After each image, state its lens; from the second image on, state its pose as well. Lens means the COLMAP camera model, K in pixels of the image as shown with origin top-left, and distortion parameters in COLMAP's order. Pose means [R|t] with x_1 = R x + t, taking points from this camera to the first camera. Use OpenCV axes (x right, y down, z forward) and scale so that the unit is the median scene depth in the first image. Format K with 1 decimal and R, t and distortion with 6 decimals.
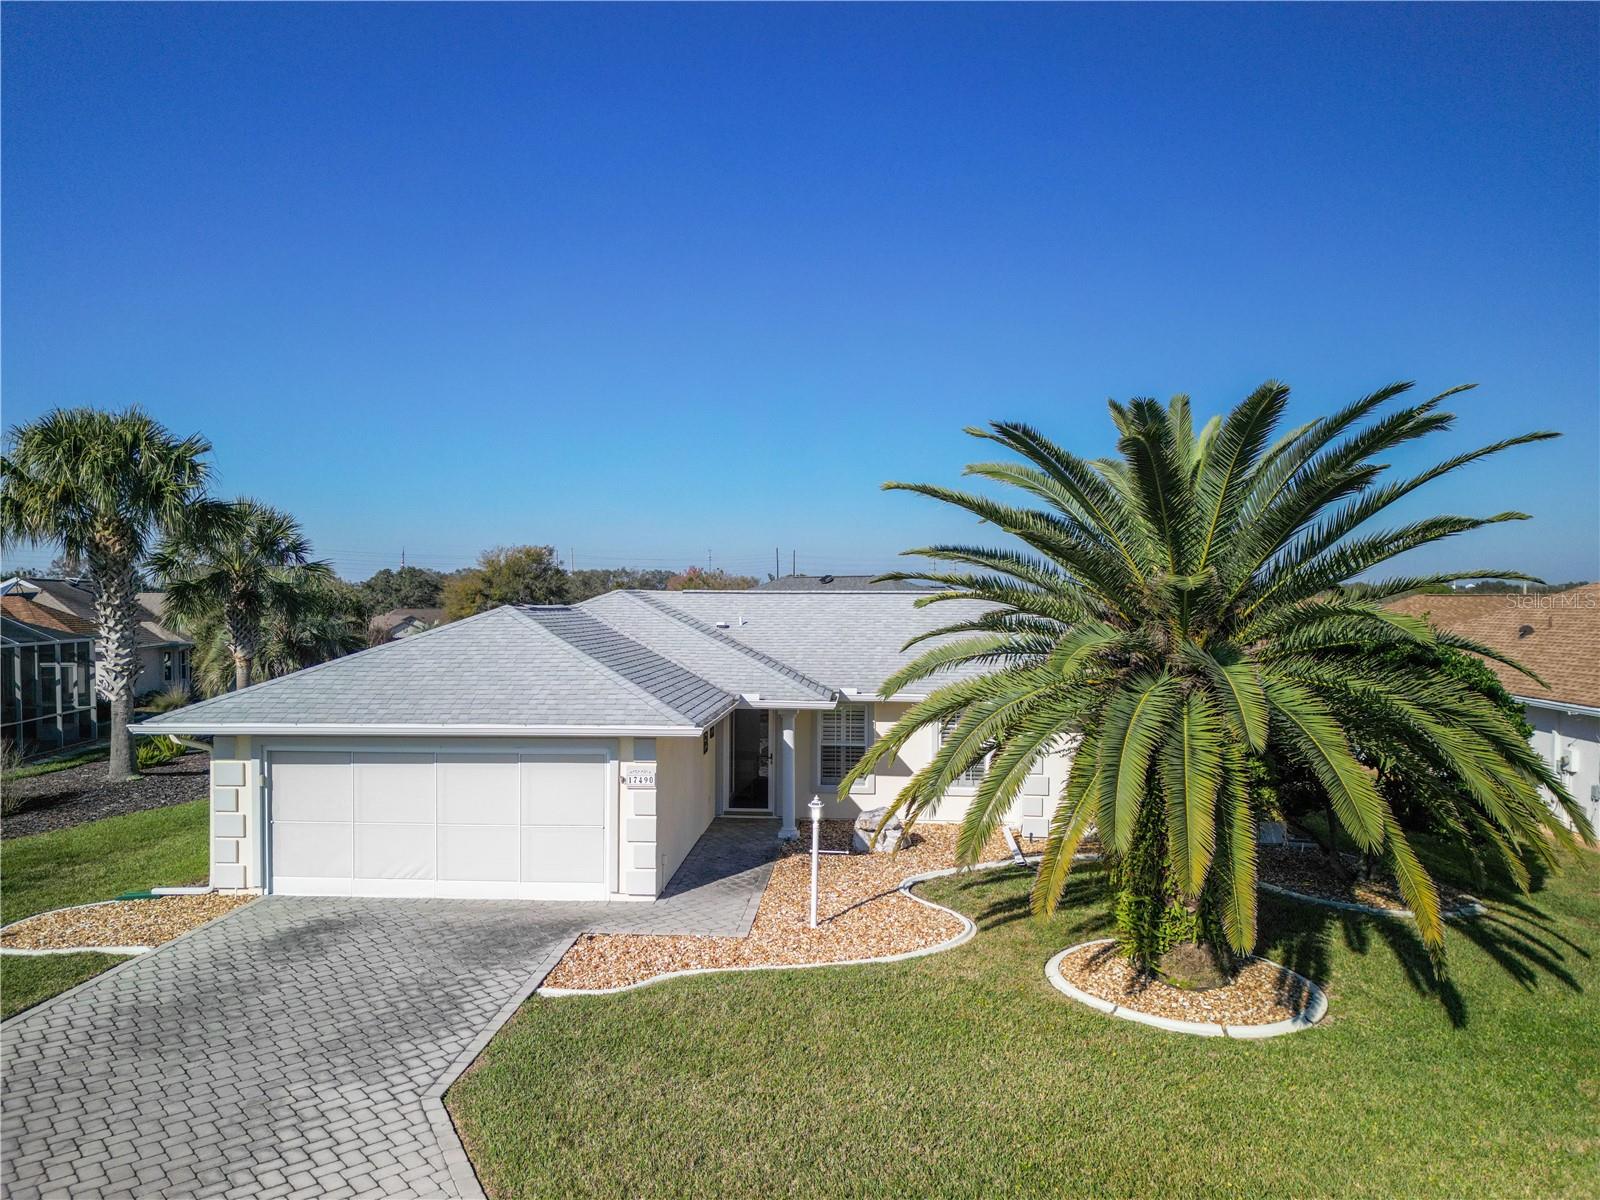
lens RADIAL K [[1110.9, 0, 800.0], [0, 1110.9, 600.0], [0, 0, 1]] dist [0.062947, -0.086388]
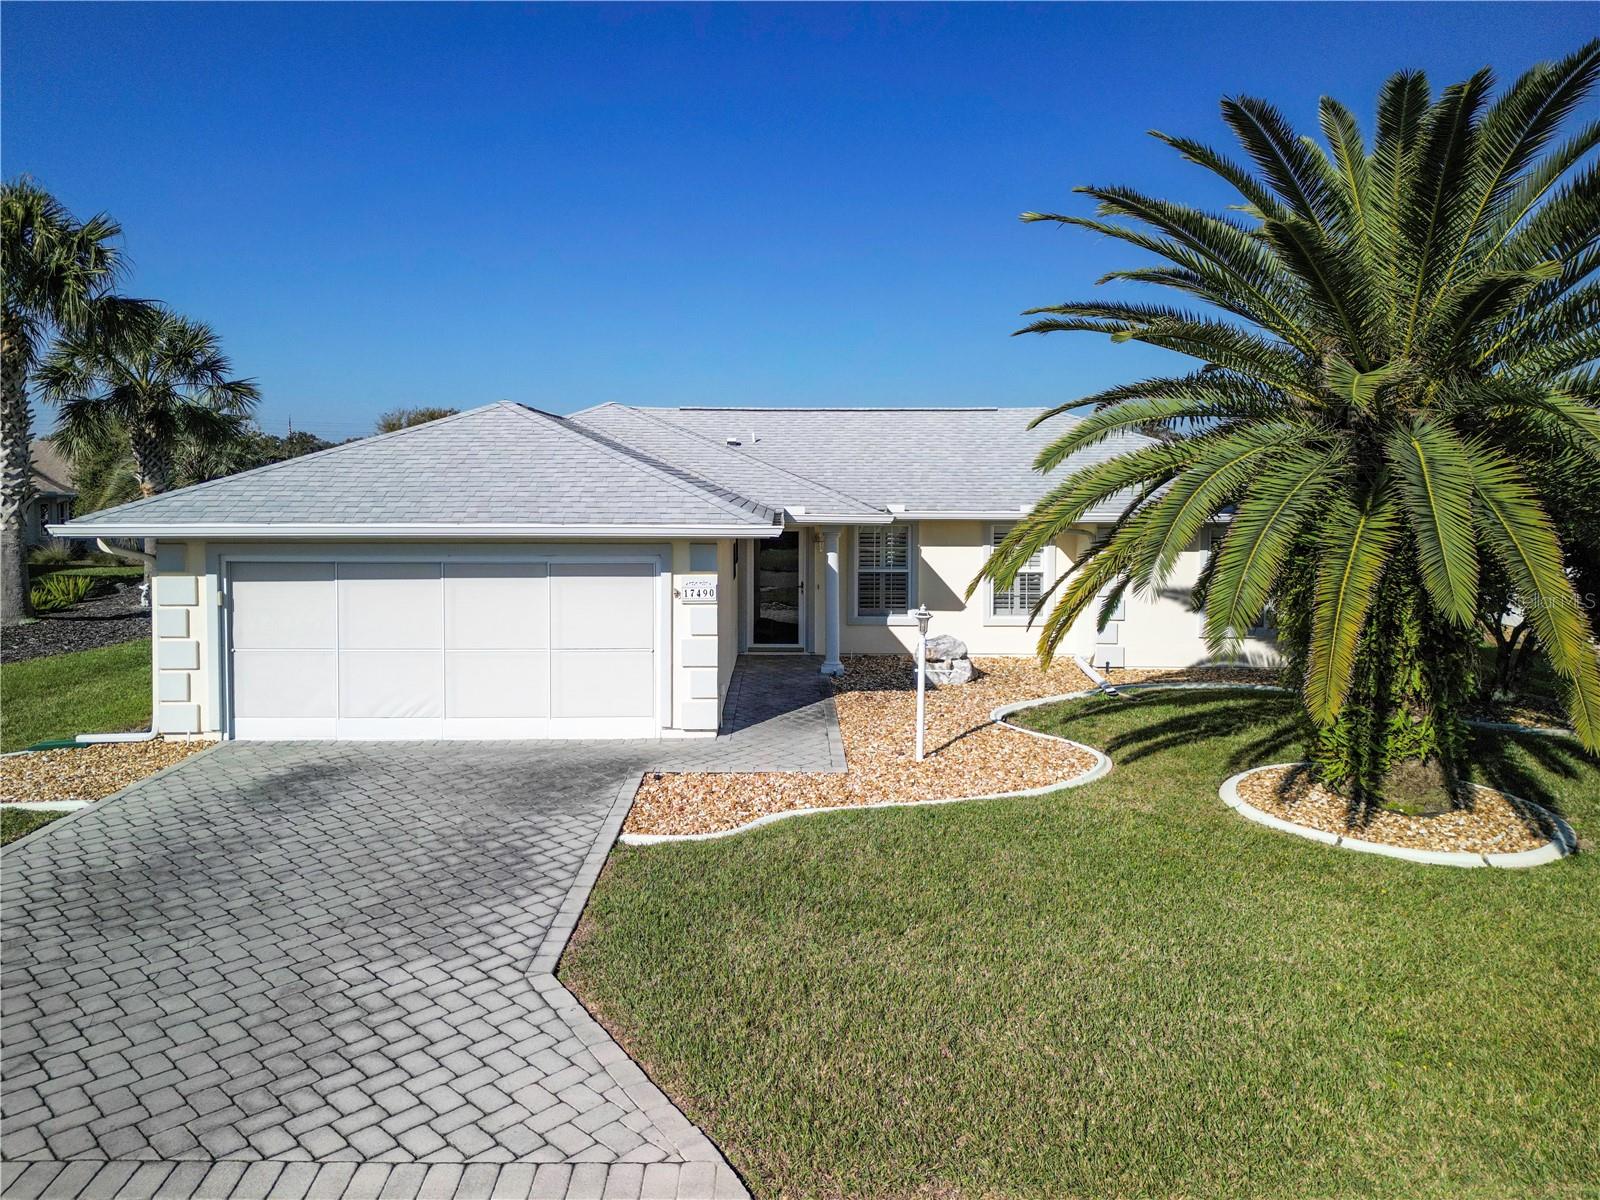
lens RADIAL K [[1148.3, 0, 836.6], [0, 1148.3, 474.8], [0, 0, 1]] dist [0.072514, -0.093765]
pose [[0.995807, 0.000527, 0.091483, -0.127269], [-0.001517, 0.999941, 0.010754, 0.068518], [-0.091472, -0.010847, 0.995749, 0.145422]]
